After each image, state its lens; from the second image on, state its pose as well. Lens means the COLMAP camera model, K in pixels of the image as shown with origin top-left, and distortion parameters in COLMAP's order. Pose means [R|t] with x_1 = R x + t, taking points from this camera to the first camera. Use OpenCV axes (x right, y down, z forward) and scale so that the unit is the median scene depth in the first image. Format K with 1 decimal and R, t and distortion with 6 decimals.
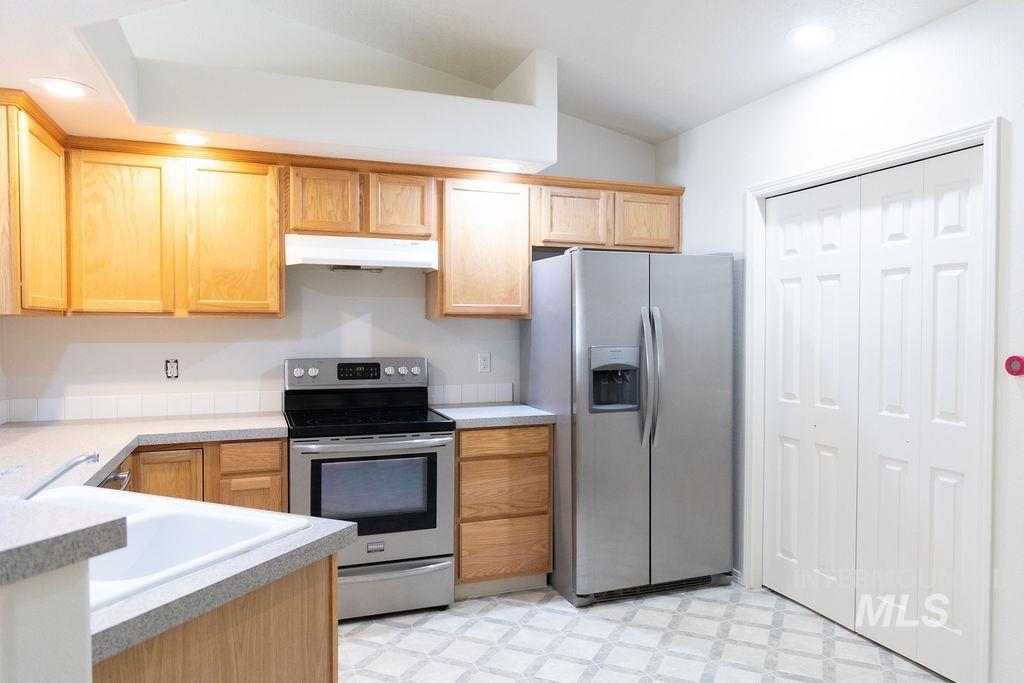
lens RADIAL K [[675.0, 0, 512.0], [0, 675.0, 341.5], [0, 0, 1]] dist [-0.027637, -0.001338]
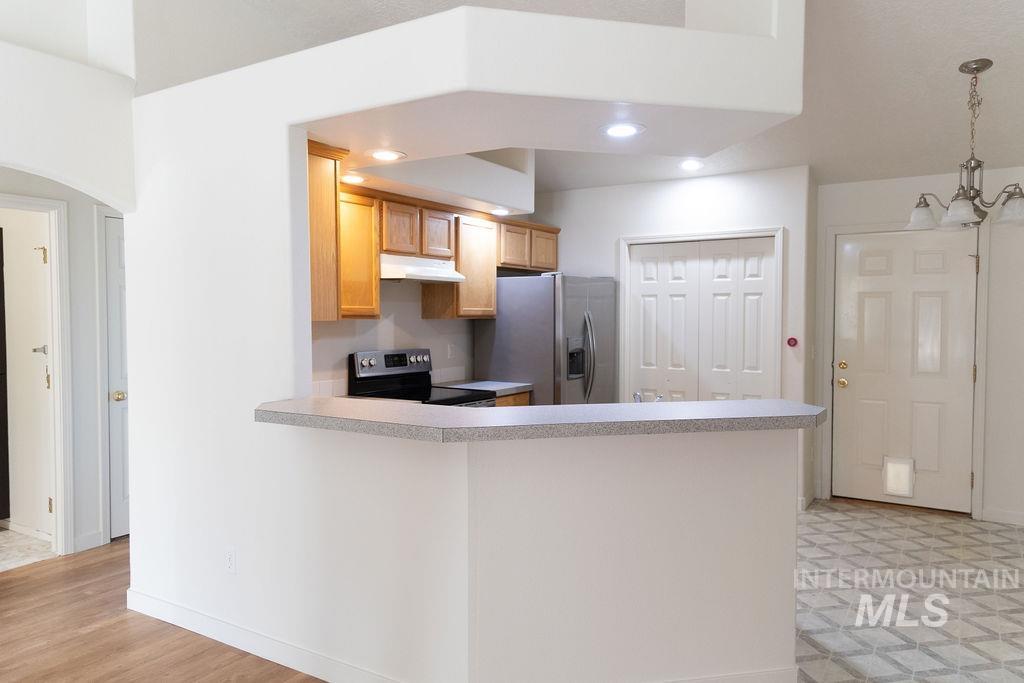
lens RADIAL K [[675.0, 0, 512.0], [0, 675.0, 341.5], [0, 0, 1]] dist [-0.027637, -0.001338]
pose [[0.812421, -0.023668, 0.582590, -0.856844], [0.013656, 0.999674, 0.021569, -0.017477], [-0.582911, -0.009567, 0.812480, -0.176579]]
